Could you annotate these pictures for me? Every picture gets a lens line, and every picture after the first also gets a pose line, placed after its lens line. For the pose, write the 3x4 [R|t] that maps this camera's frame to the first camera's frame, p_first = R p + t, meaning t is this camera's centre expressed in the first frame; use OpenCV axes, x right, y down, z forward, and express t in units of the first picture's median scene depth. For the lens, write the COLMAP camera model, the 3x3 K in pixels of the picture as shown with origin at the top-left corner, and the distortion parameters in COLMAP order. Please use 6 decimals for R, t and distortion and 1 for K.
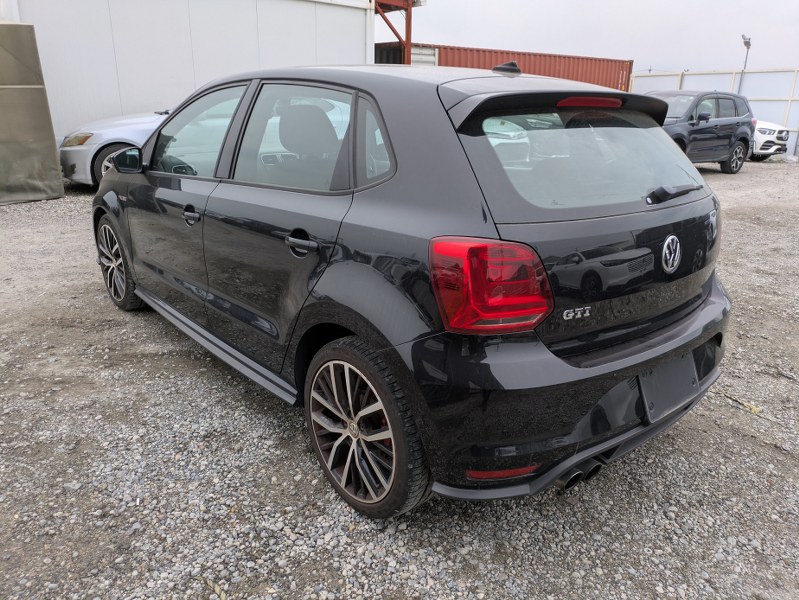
lens RADIAL K [[580.0, 0, 398.3], [0, 580.0, 286.9], [0, 0, 1]] dist [0.010766, 0.003743]
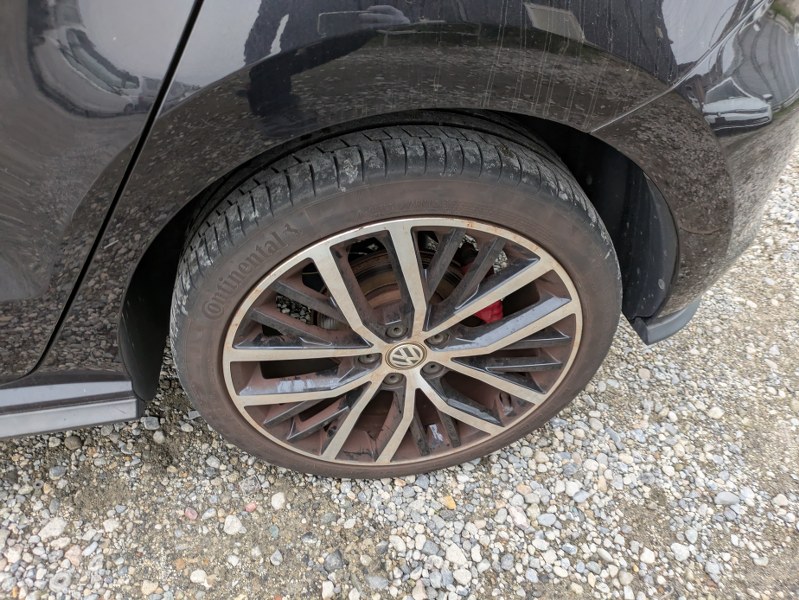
lens RADIAL K [[613.1, 0, 404.4], [0, 613.1, 302.5], [0, 0, 1]] dist [0.013935, 0.002696]
pose [[0.537162, -0.589040, 0.603729, -0.331492], [0.226558, 0.790216, 0.569412, -0.032483], [-0.812483, -0.169087, 0.557926, 0.797462]]
